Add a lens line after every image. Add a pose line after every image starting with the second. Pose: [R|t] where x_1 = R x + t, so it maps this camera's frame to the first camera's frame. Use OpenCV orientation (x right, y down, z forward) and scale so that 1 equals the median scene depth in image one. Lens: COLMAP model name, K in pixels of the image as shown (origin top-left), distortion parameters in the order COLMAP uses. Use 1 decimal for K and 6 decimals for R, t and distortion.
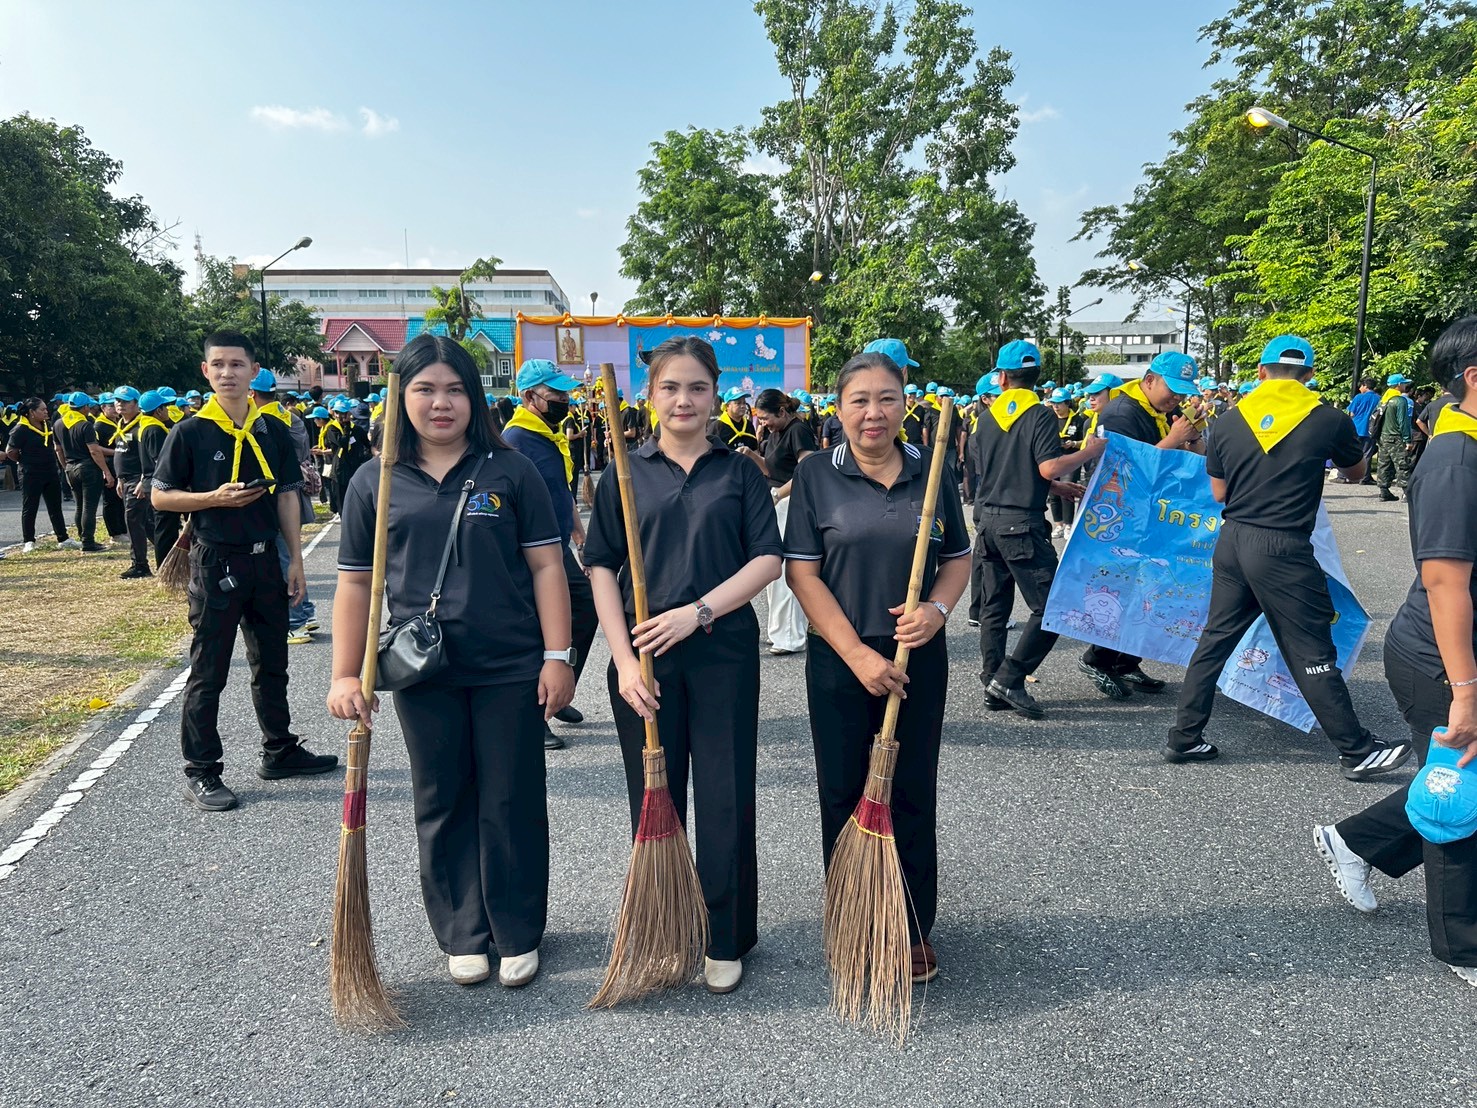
lens RADIAL K [[1012.9, 0, 734.9], [0, 1012.9, 539.3], [0, 0, 1]] dist [0.025872, -0.022208]
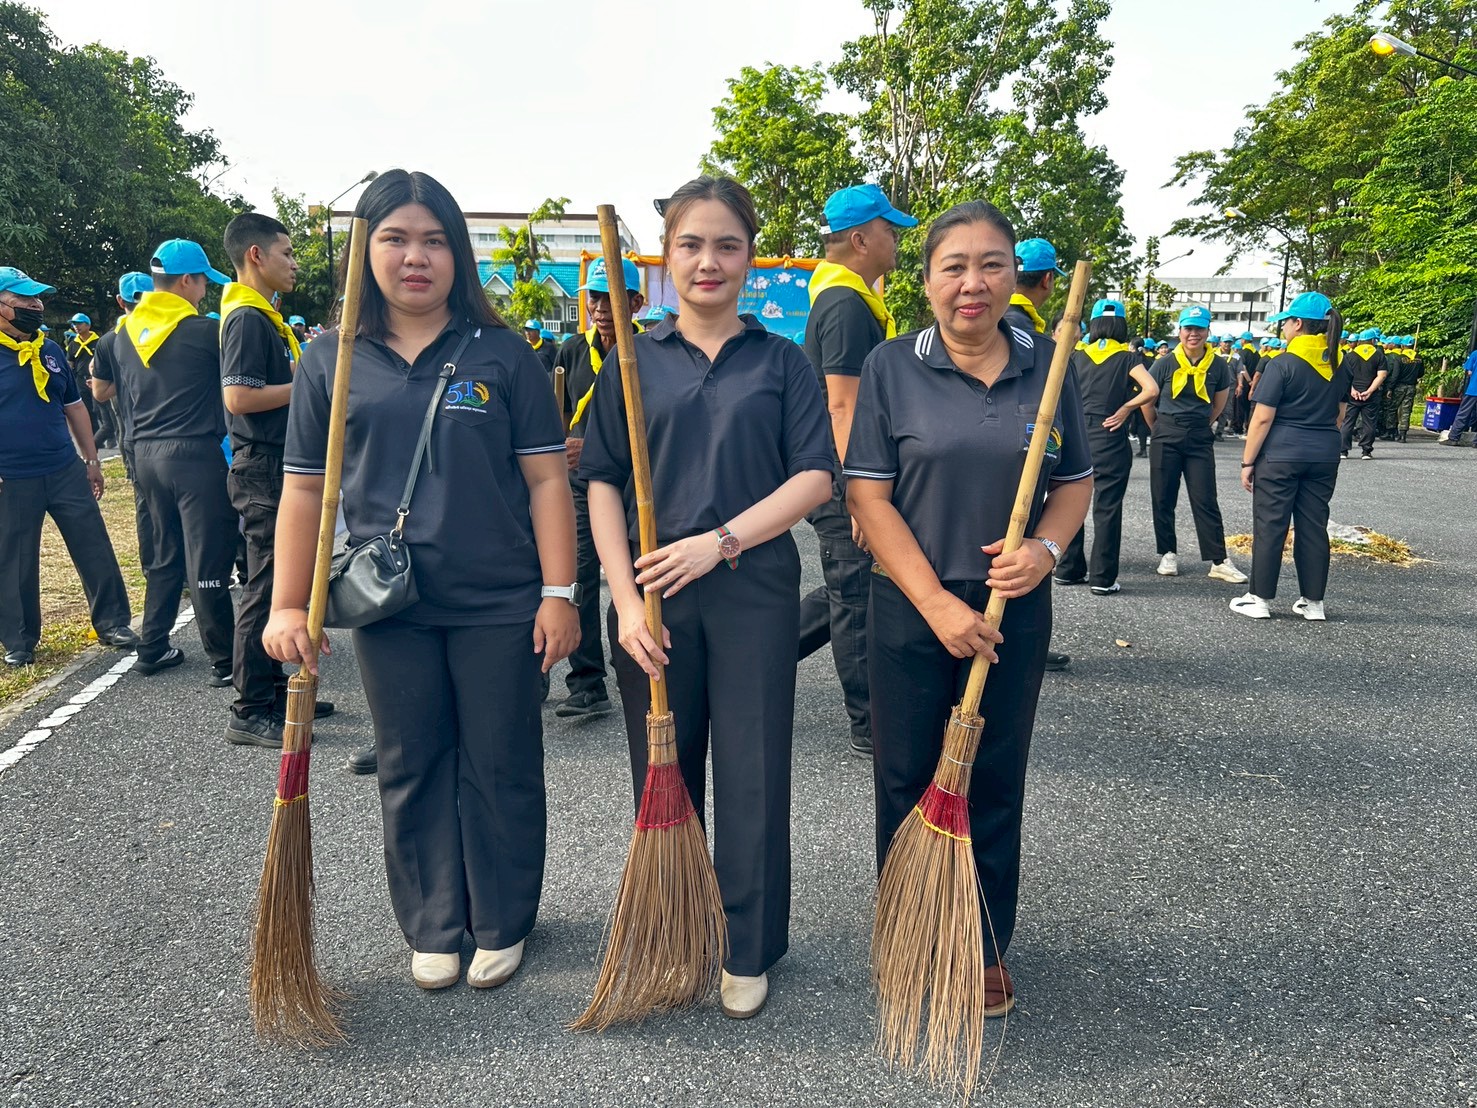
lens RADIAL K [[1012.9, 0, 732.5], [0, 1012.9, 549.8], [0, 0, 1]] dist [0.025872, -0.022208]
pose [[0.997403, 0.029239, -0.065818, 0.016782], [-0.025419, 0.997984, 0.058151, 0.023344], [0.067386, -0.056327, 0.996136, 0.162798]]
